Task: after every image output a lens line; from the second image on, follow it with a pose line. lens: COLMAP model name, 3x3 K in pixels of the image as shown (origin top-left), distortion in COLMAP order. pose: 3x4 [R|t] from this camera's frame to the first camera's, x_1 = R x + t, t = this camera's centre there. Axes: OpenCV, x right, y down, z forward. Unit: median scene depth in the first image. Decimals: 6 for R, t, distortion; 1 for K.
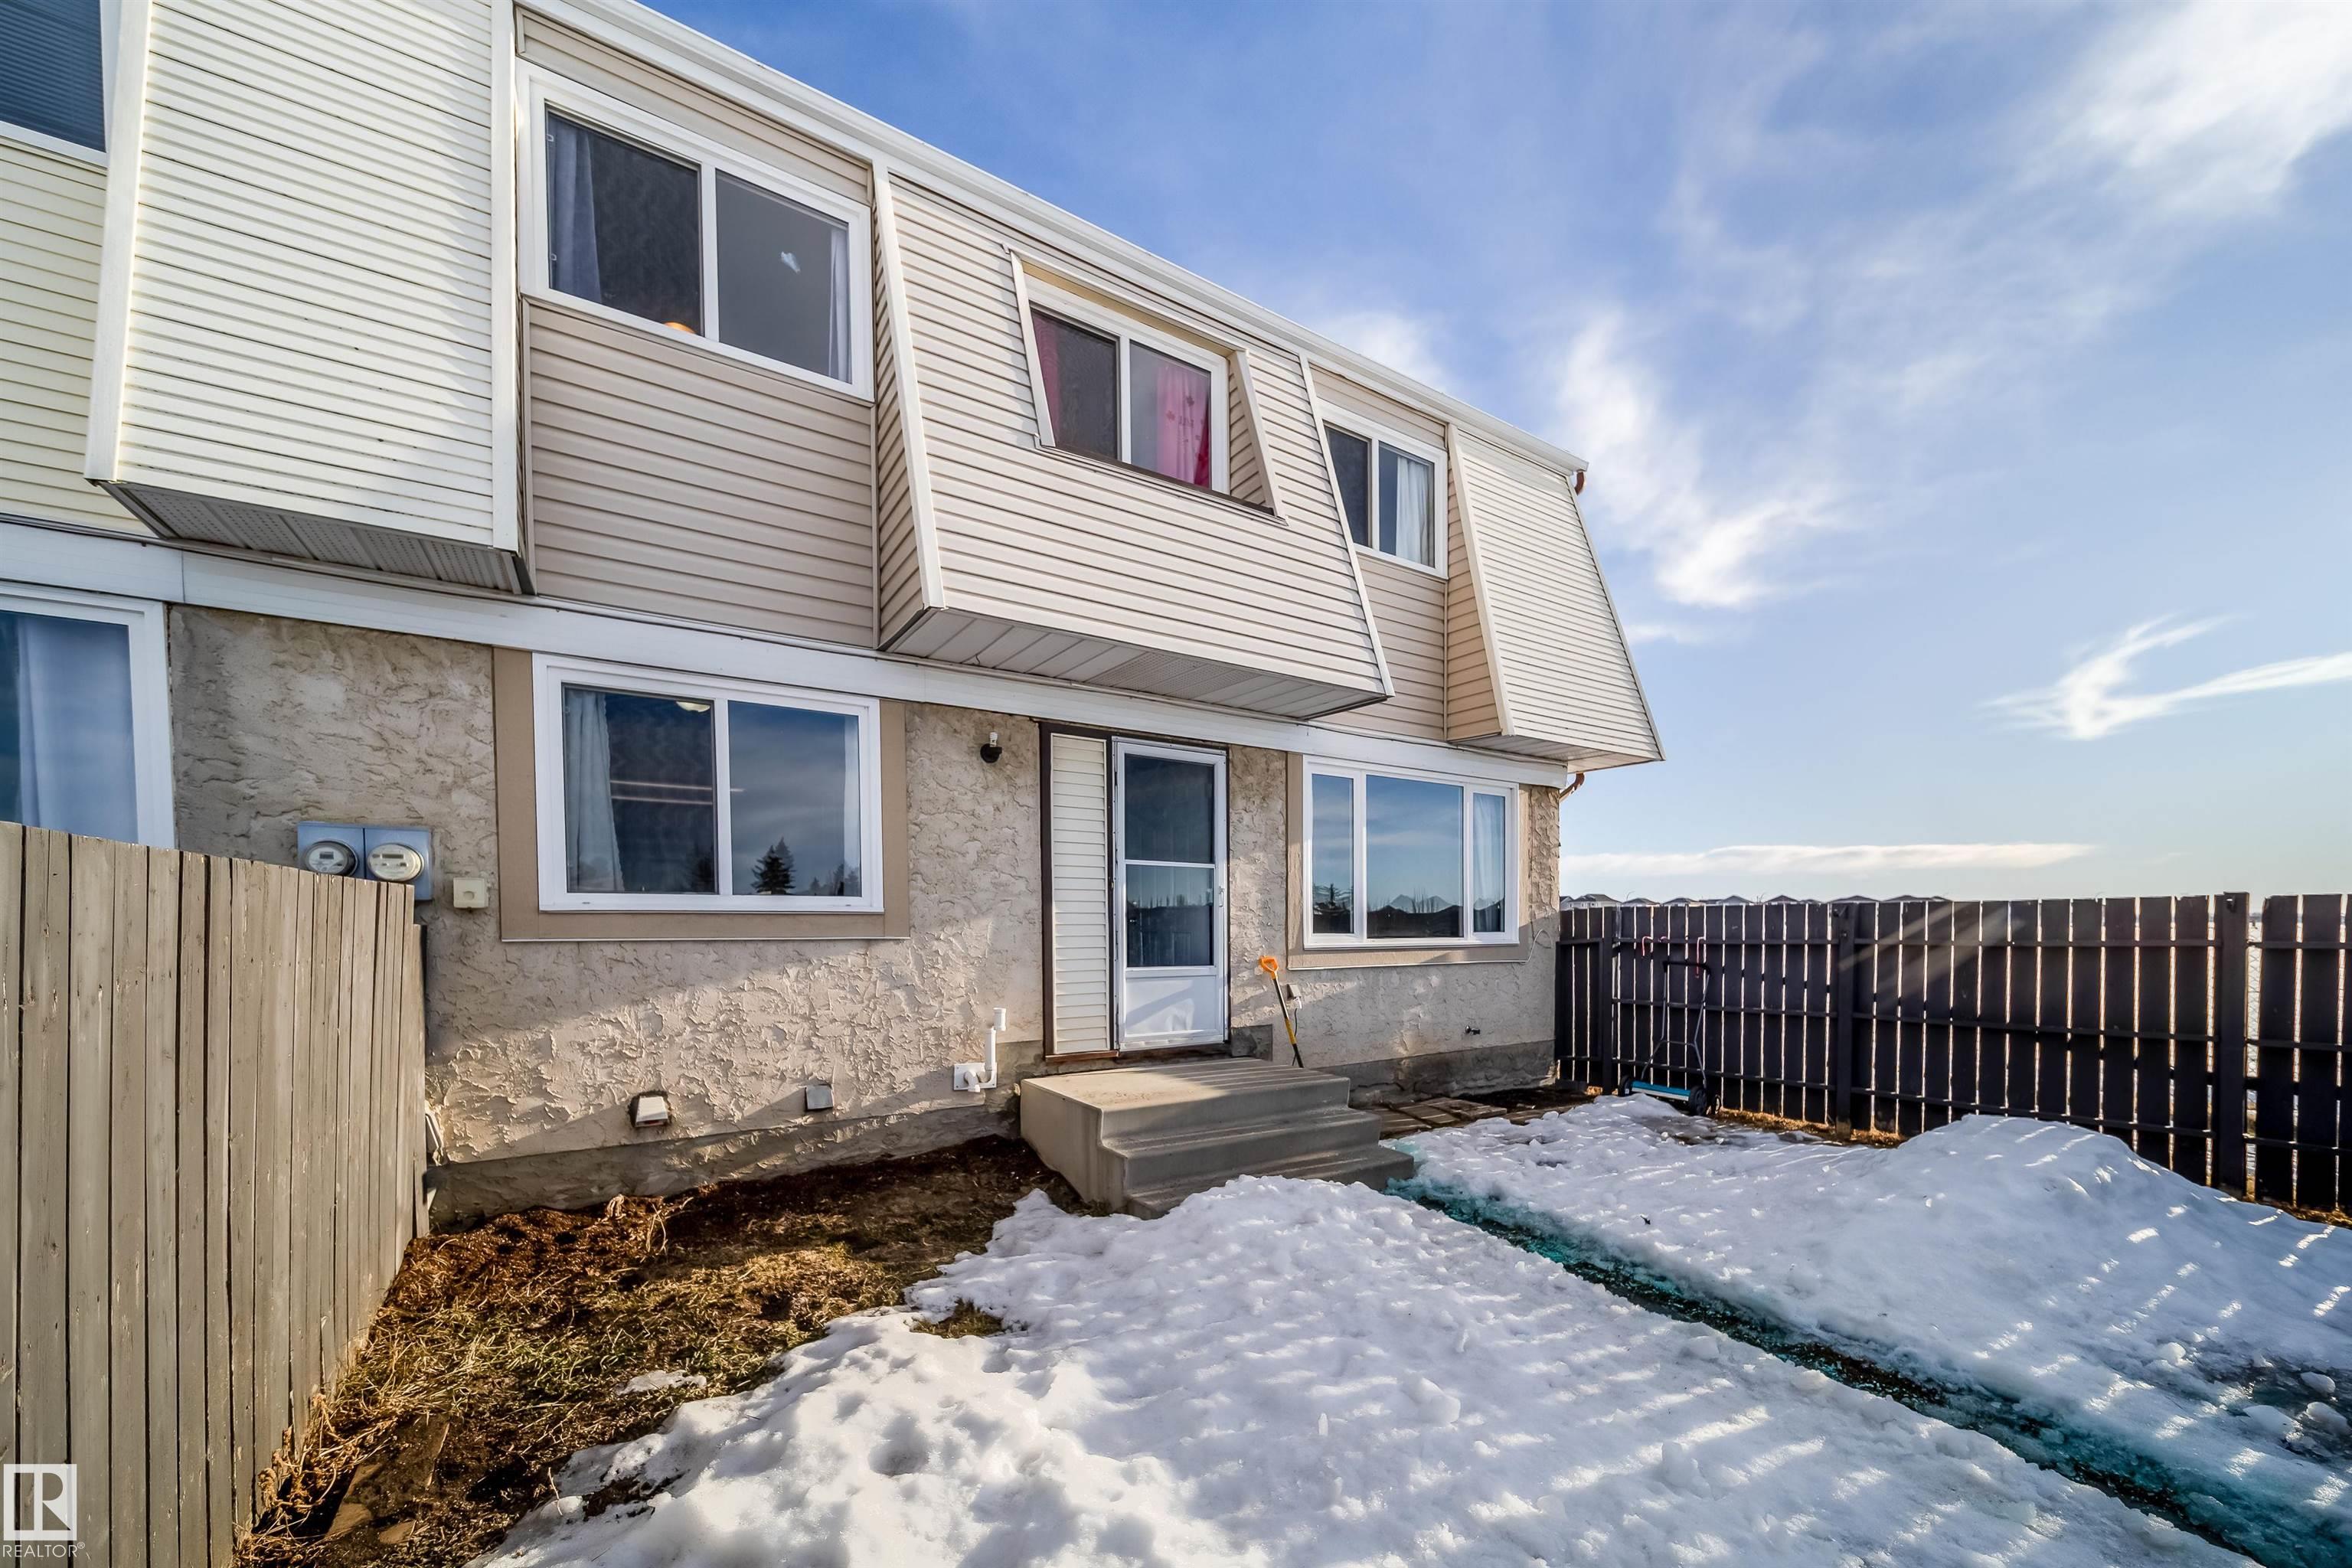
lens RADIAL K [[815.7, 0, 1188.5], [0, 815.7, 870.1], [0, 0, 1]] dist [-0.002663, -0.000135]
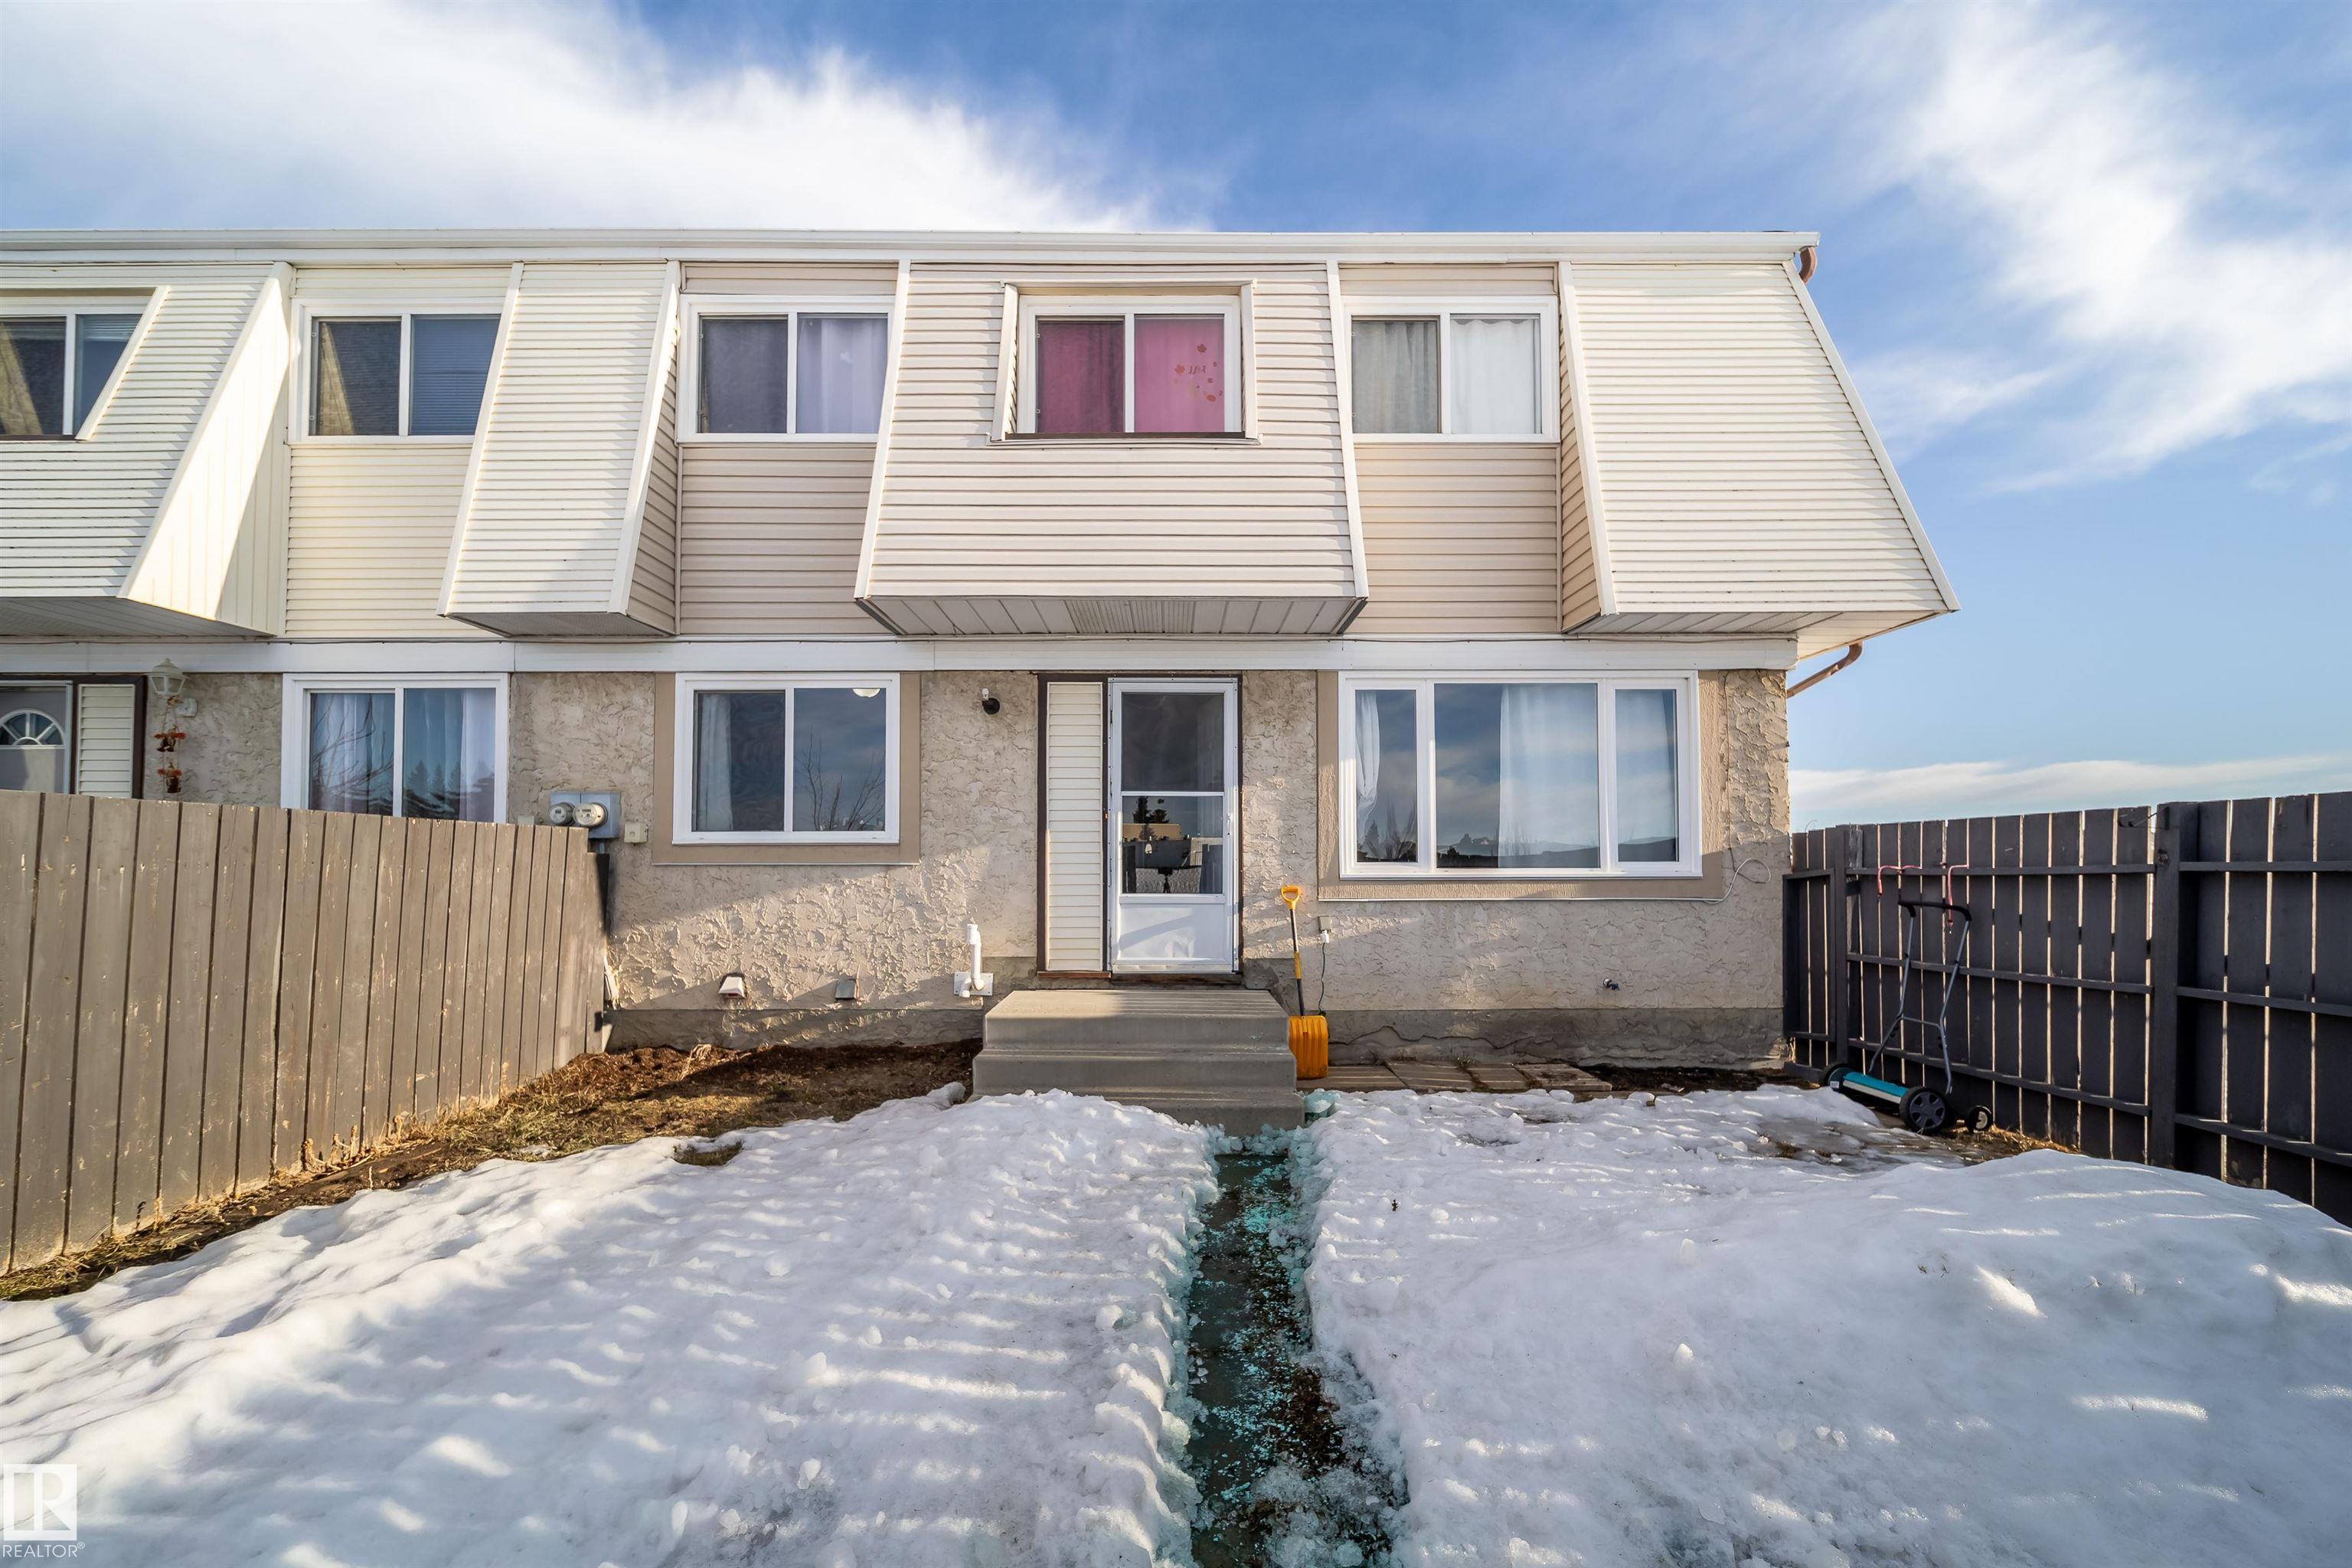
lens RADIAL K [[821.5, 0, 1249.4], [0, 821.5, 777.1], [0, 0, 1]] dist [-0.001025, -0.000223]
pose [[0.864081, -0.061165, -0.499623, 0.670241], [0.036291, 0.997577, -0.059363, 0.042200], [0.502043, 0.033163, 0.864207, 0.174628]]
